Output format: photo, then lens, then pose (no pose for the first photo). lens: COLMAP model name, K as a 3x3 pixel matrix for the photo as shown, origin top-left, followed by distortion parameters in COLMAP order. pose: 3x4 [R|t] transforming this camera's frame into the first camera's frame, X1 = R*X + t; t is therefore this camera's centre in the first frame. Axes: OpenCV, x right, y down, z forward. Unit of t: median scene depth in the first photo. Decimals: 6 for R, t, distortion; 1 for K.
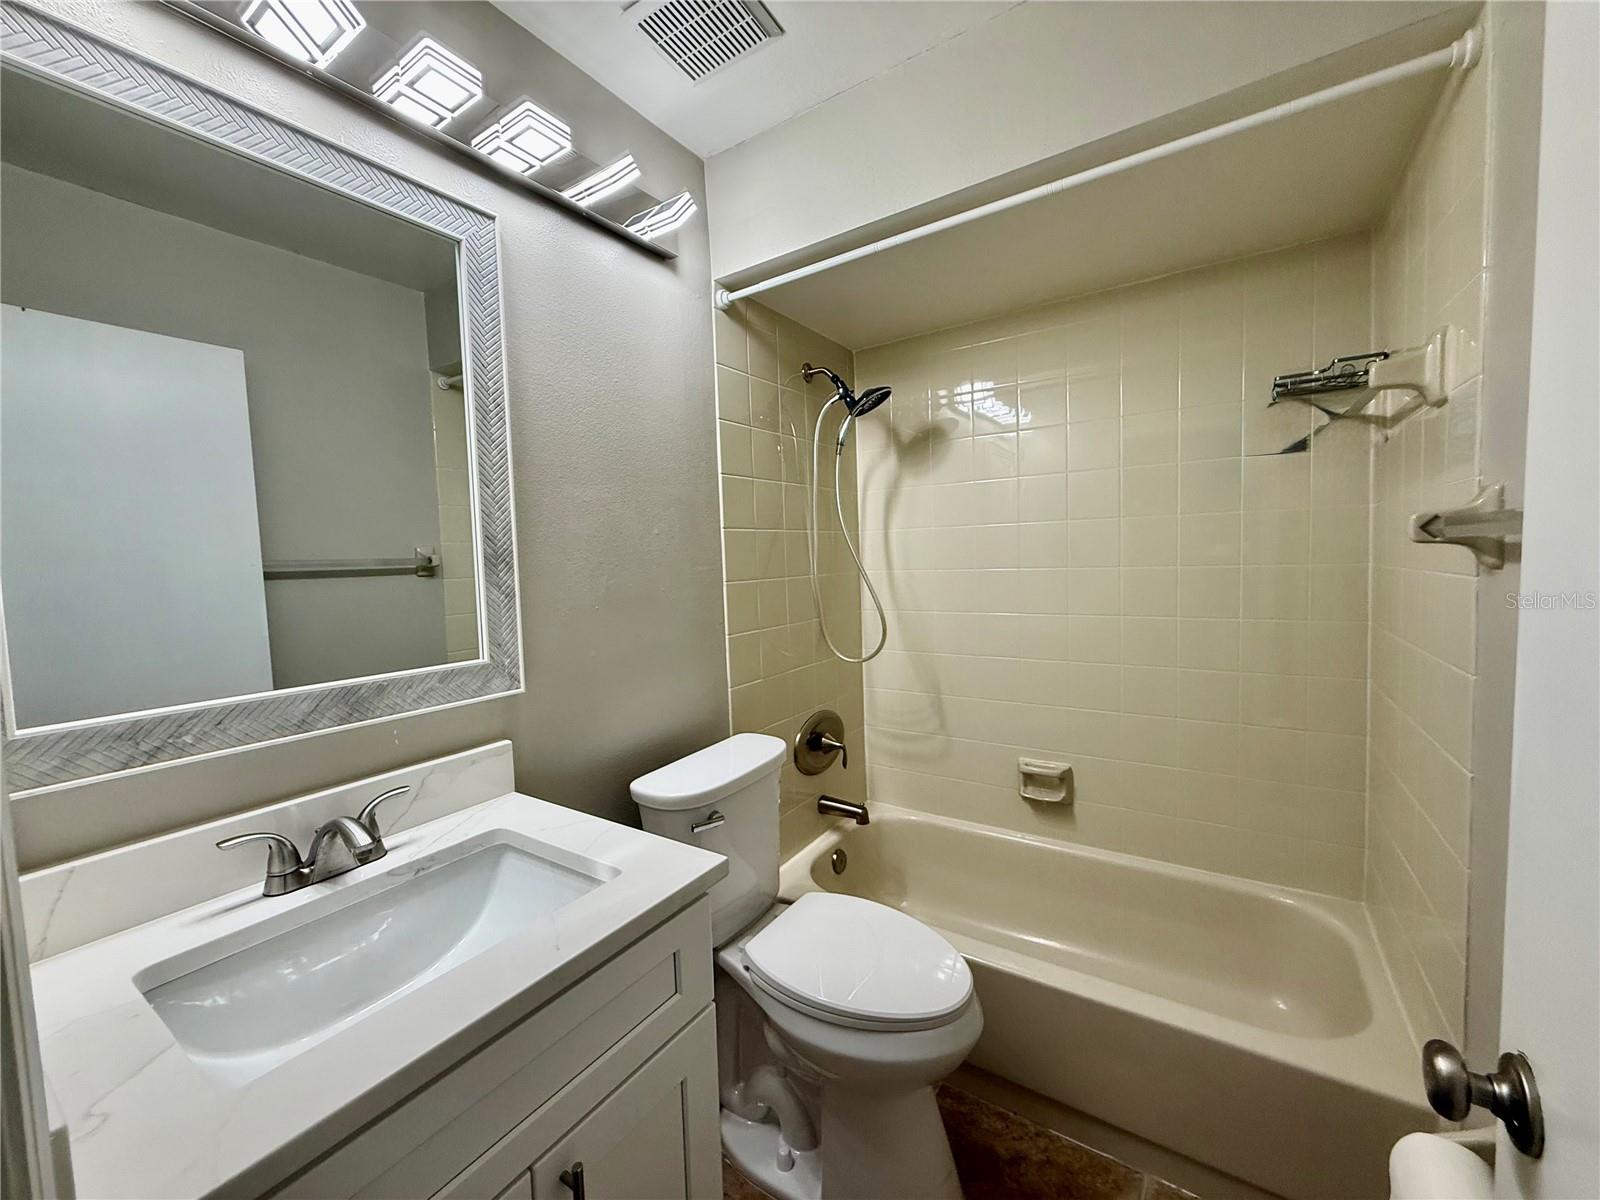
lens RADIAL K [[638.5, 0, 795.5], [0, 638.5, 597.5], [0, 0, 1]] dist [-0.002328, 0.001690]
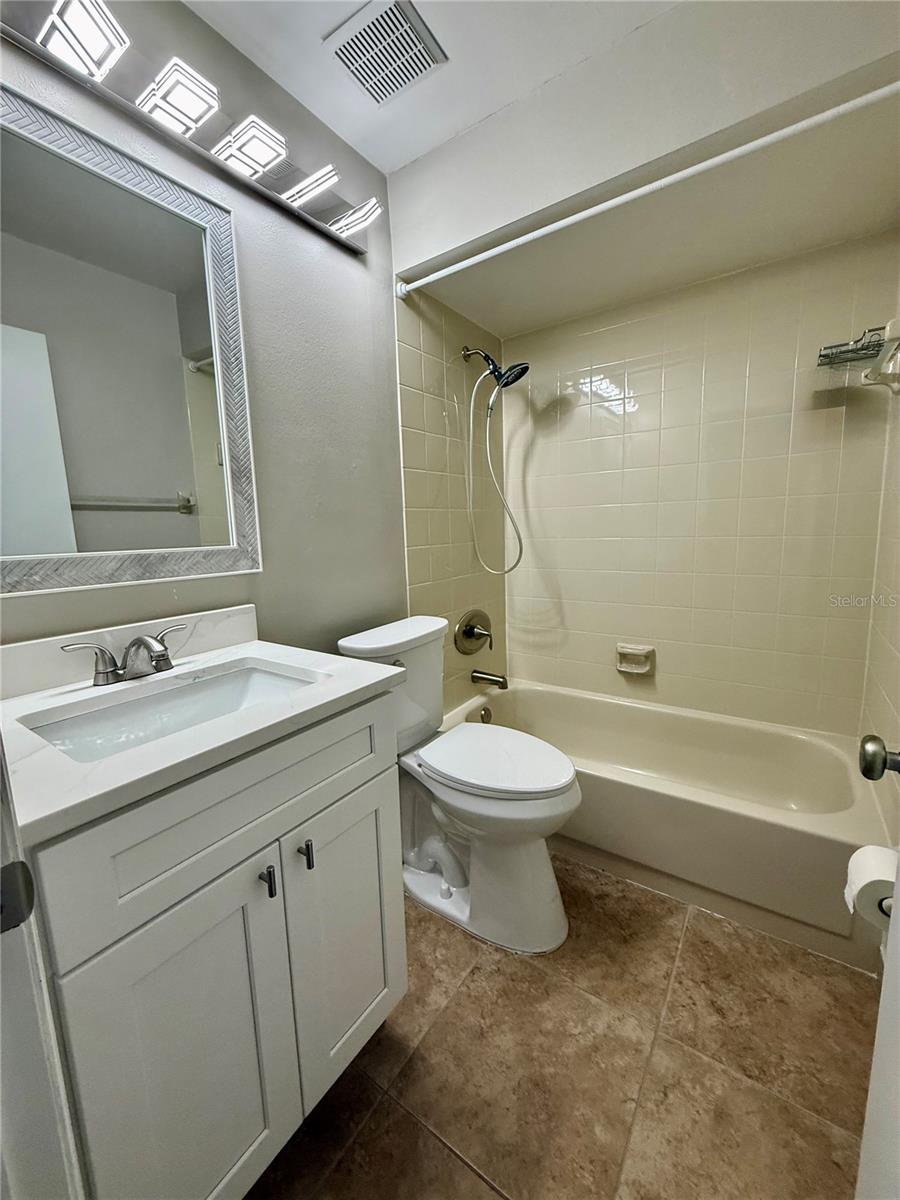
lens RADIAL K [[478.8, 0, 450.0], [0, 478.8, 600.0], [0, 0, 1]] dist [-0.002328, 0.001690]
pose [[0.999839, 0.006105, -0.016871, 0.008401], [-0.004633, 0.996291, 0.085923, 0.108414], [0.017333, -0.085831, 0.996159, -0.050105]]
